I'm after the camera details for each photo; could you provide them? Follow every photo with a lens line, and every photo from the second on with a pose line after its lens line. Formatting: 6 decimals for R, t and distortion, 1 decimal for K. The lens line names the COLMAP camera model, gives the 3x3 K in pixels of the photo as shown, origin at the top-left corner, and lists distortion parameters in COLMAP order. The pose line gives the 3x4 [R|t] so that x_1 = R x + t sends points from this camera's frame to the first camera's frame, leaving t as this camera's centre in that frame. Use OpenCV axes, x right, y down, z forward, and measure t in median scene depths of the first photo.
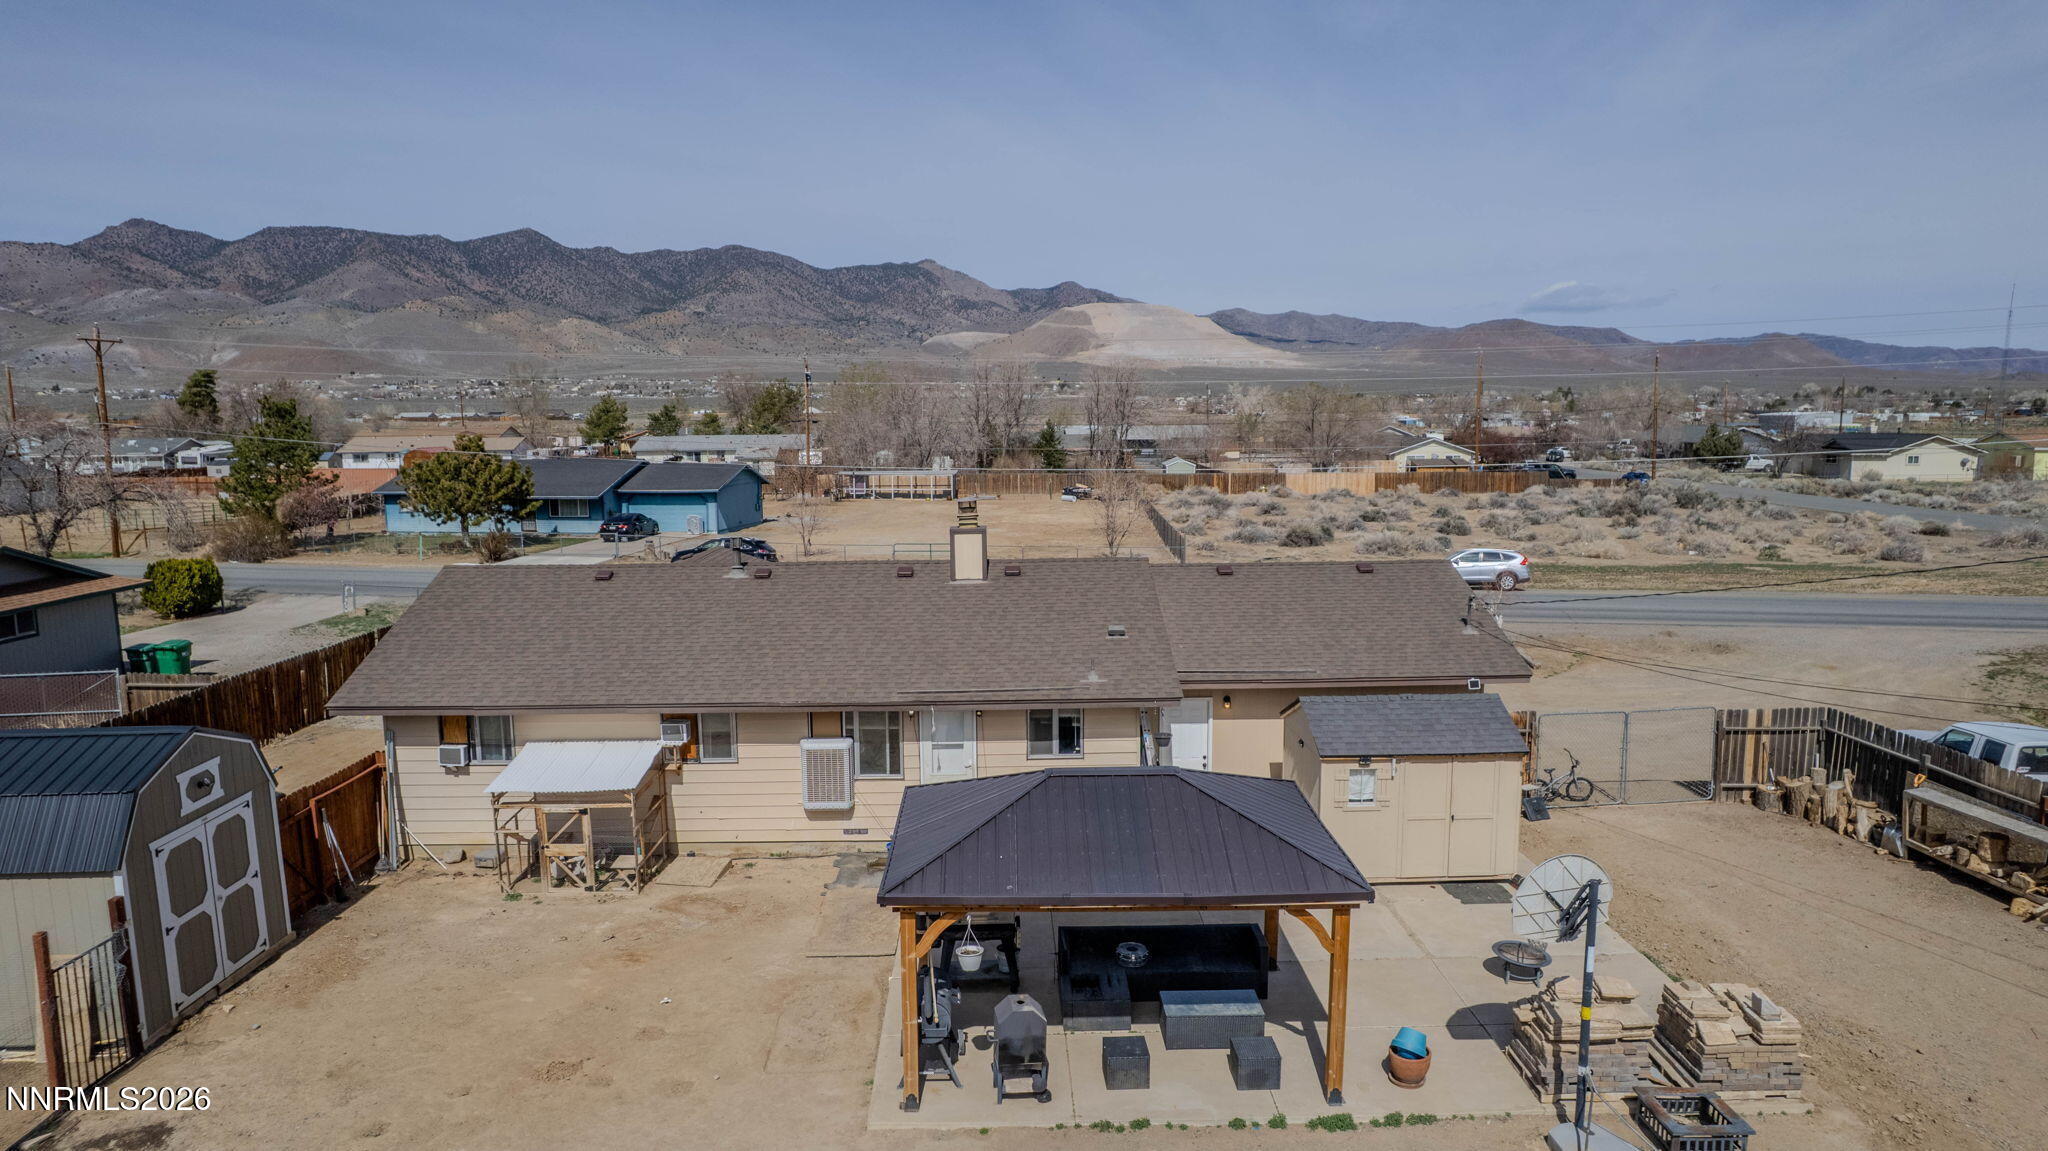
lens RADIAL K [[1315.1, 0, 1023.0], [0, 1315.1, 587.7], [0, 0, 1]] dist [-0.077684, 0.075900]
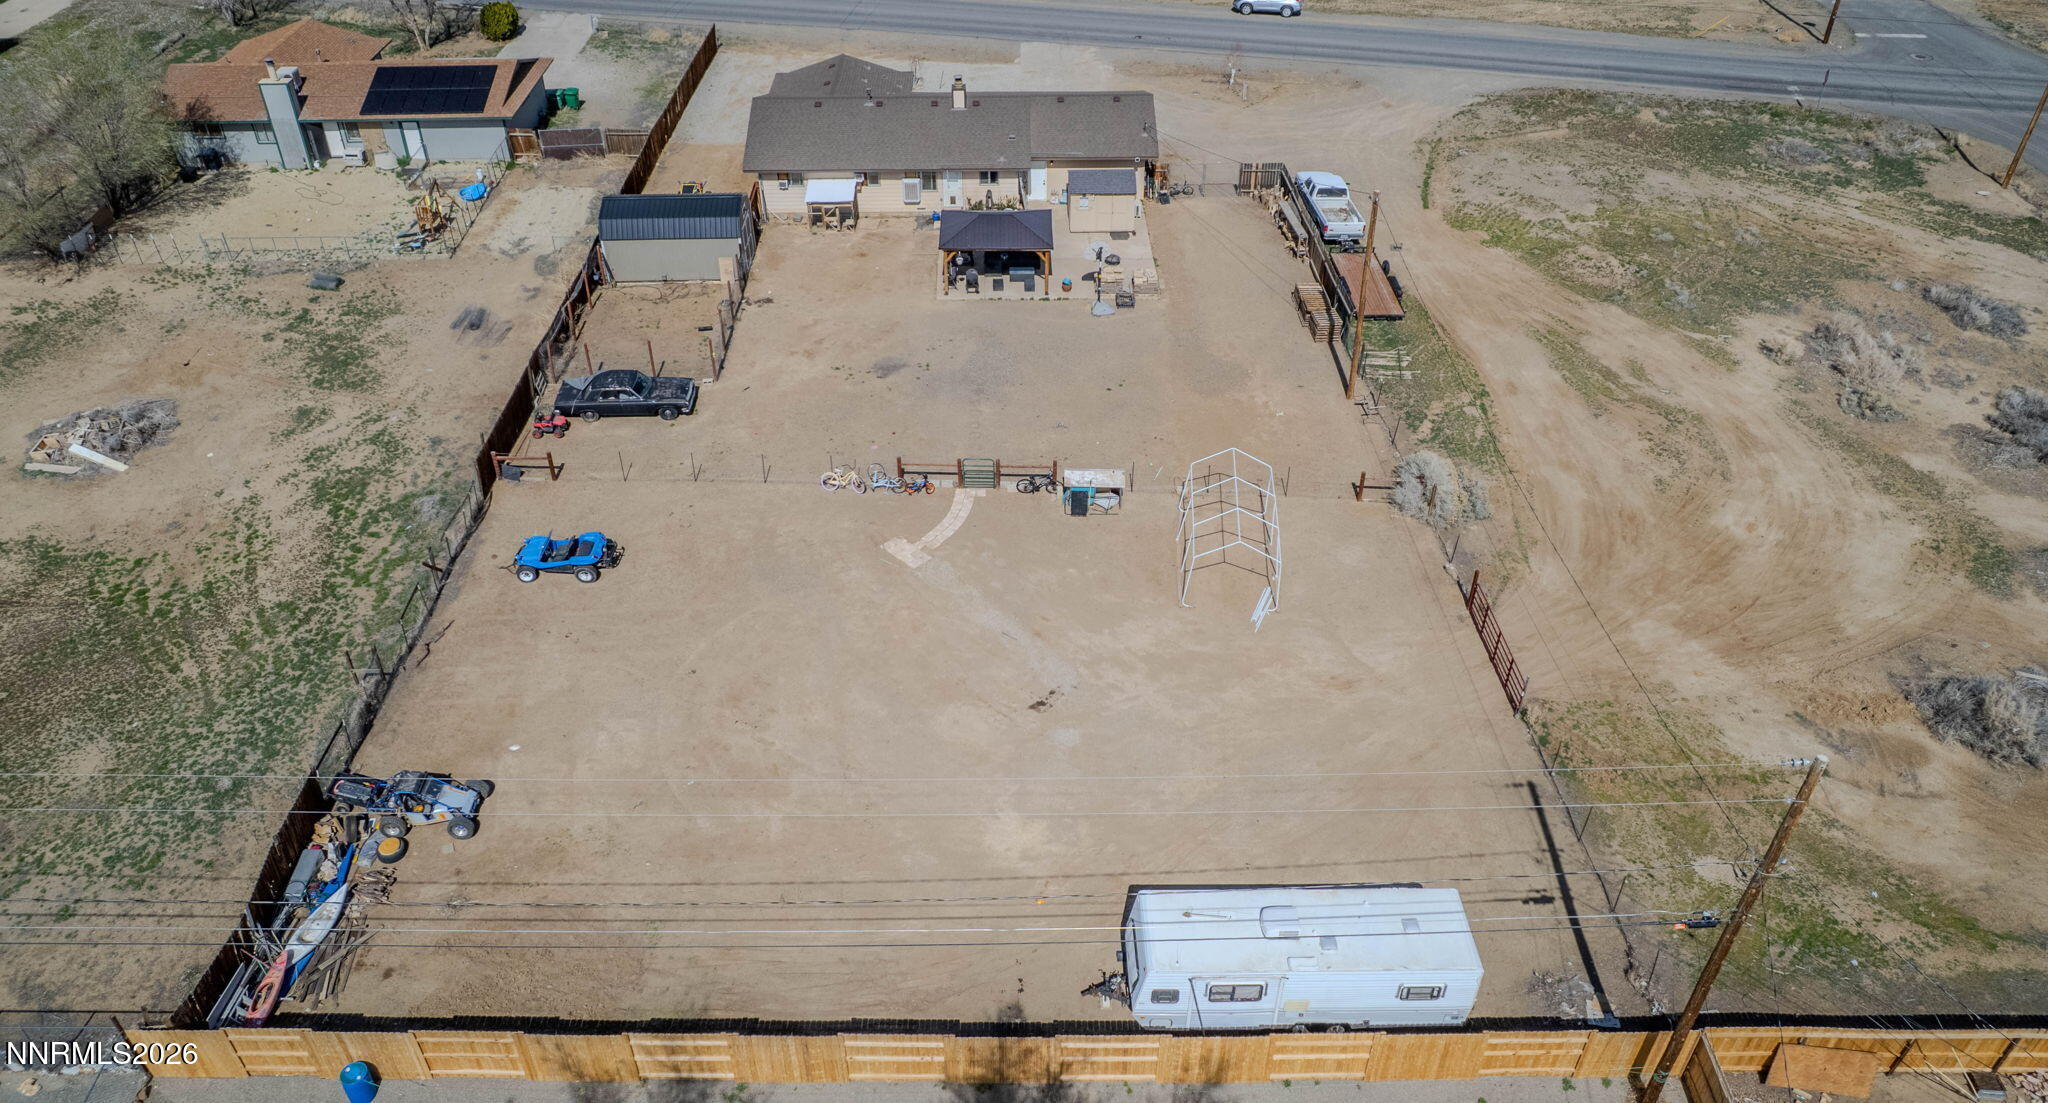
lens RADIAL K [[1439.9, 0, 1024.0], [0, 1439.9, 551.5], [0, 0, 1]] dist [-0.028551, -0.000312]
pose [[0.999962, 0.008728, -0.000356, 0.110889], [-0.007358, 0.863528, 0.504247, -0.785270], [0.004708, -0.504225, 0.863560, -2.191061]]
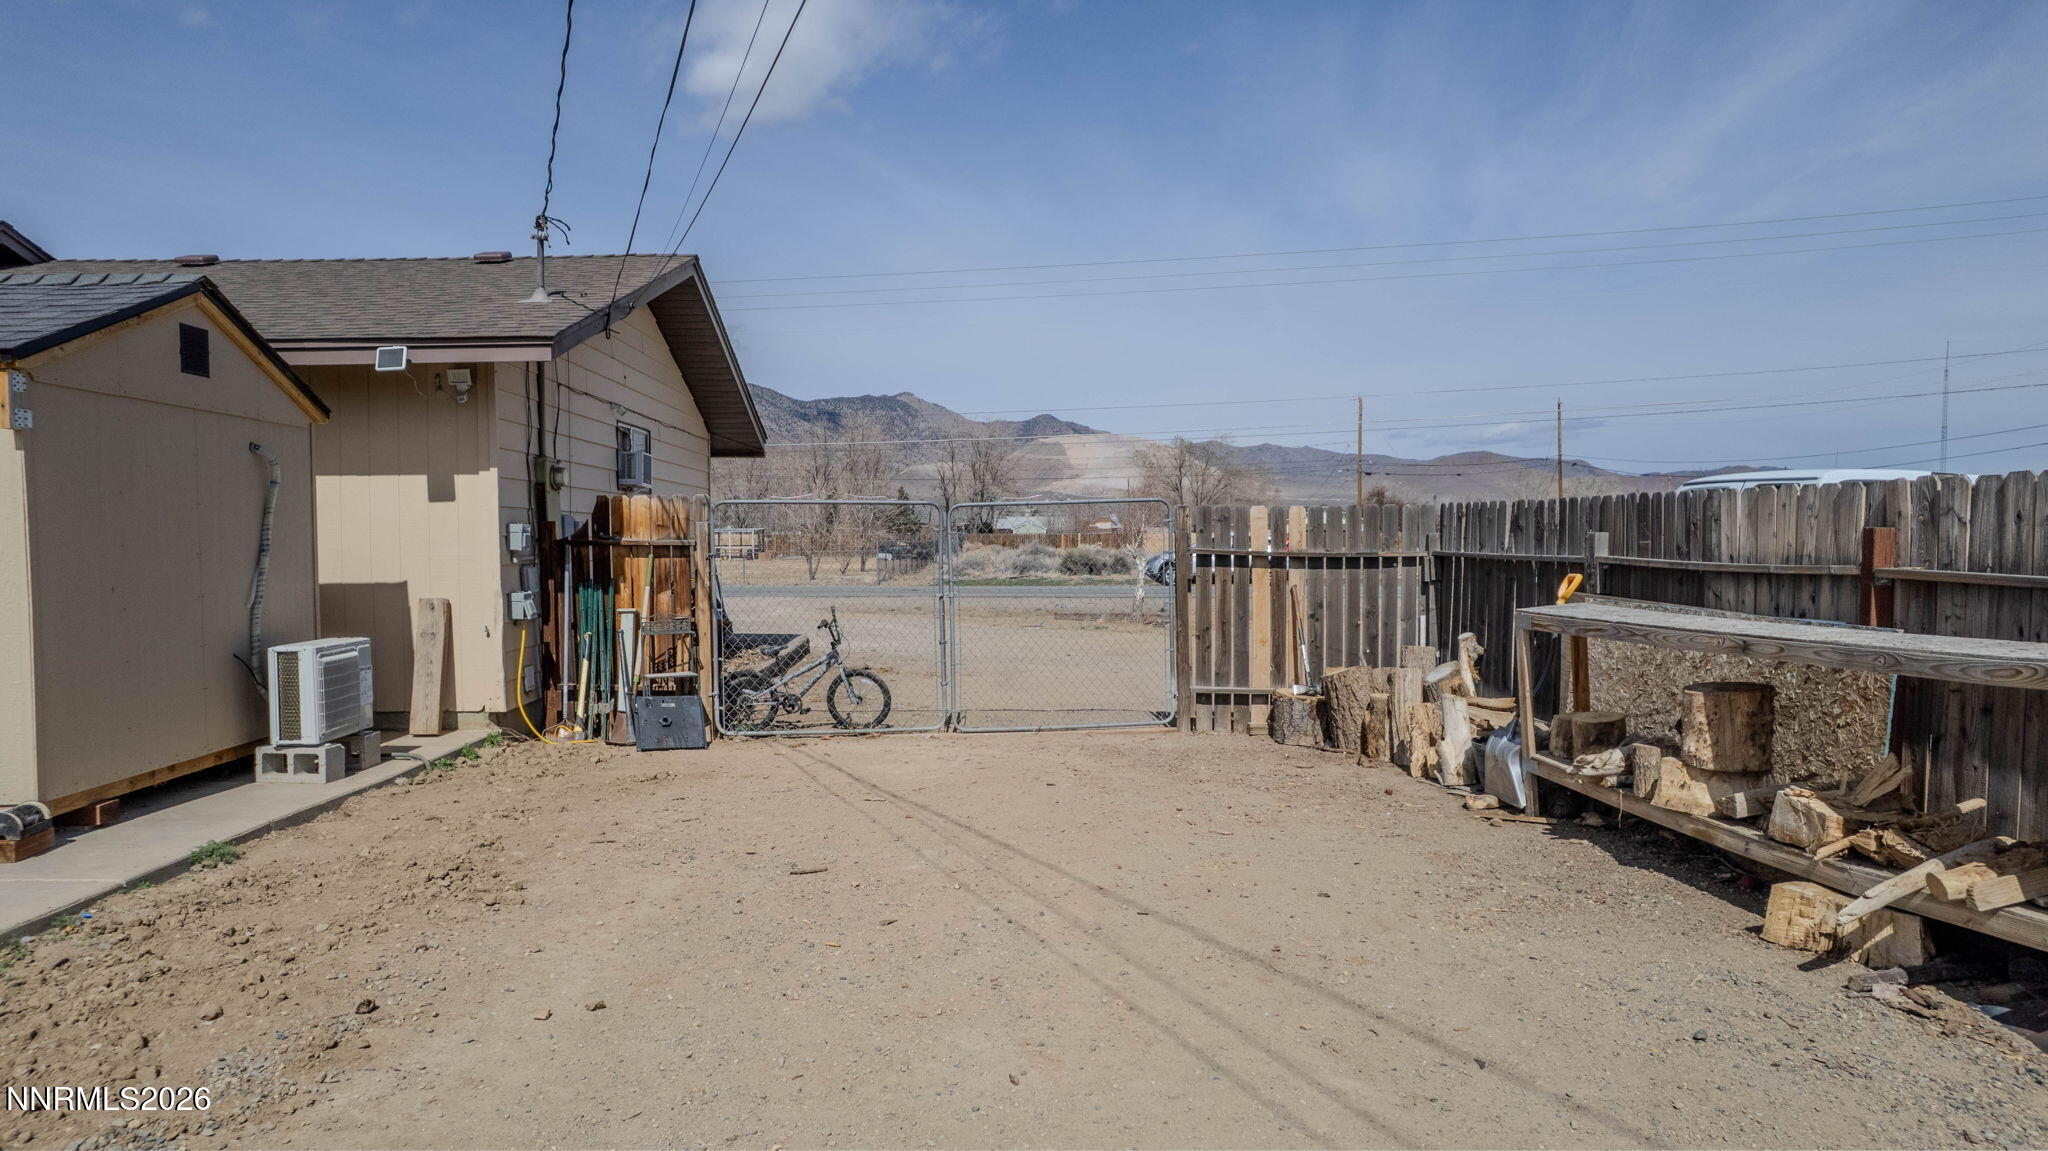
lens RADIAL K [[1315.1, 0, 1023.0], [0, 1315.1, 587.7], [0, 0, 1]] dist [-0.077684, 0.075900]
pose [[0.999864, 0.002517, 0.016329, 0.539008], [-0.000887, 0.995082, -0.099046, 0.182724], [-0.016498, 0.099018, 0.994949, 0.648499]]
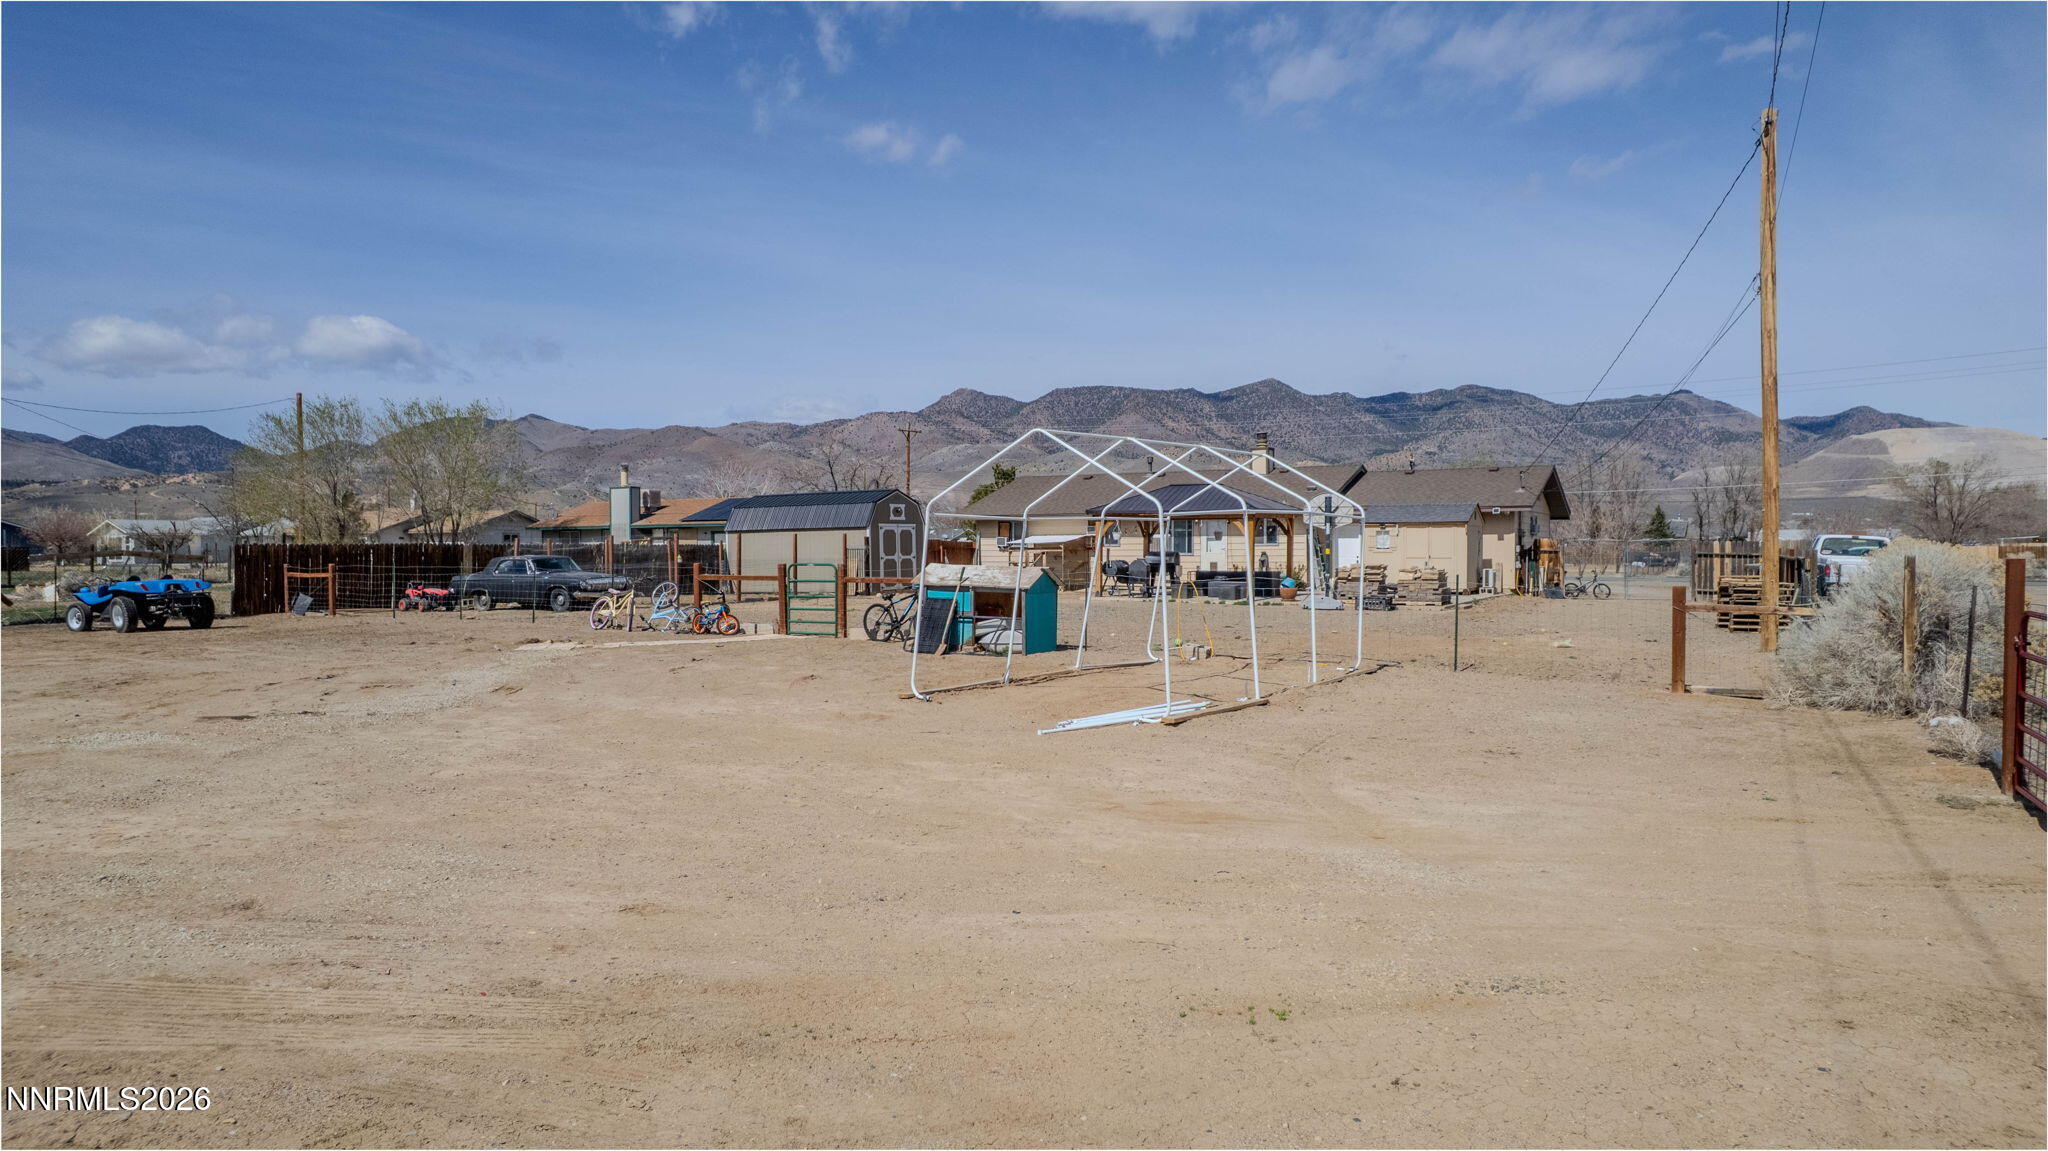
lens RADIAL K [[1315.1, 0, 1023.0], [0, 1315.1, 587.7], [0, 0, 1]] dist [-0.077684, 0.075900]
pose [[0.856297, 0.020187, -0.516089, 0.736470], [-0.074925, 0.993521, -0.085455, 0.391088], [0.511020, 0.111843, 0.852262, -0.865271]]
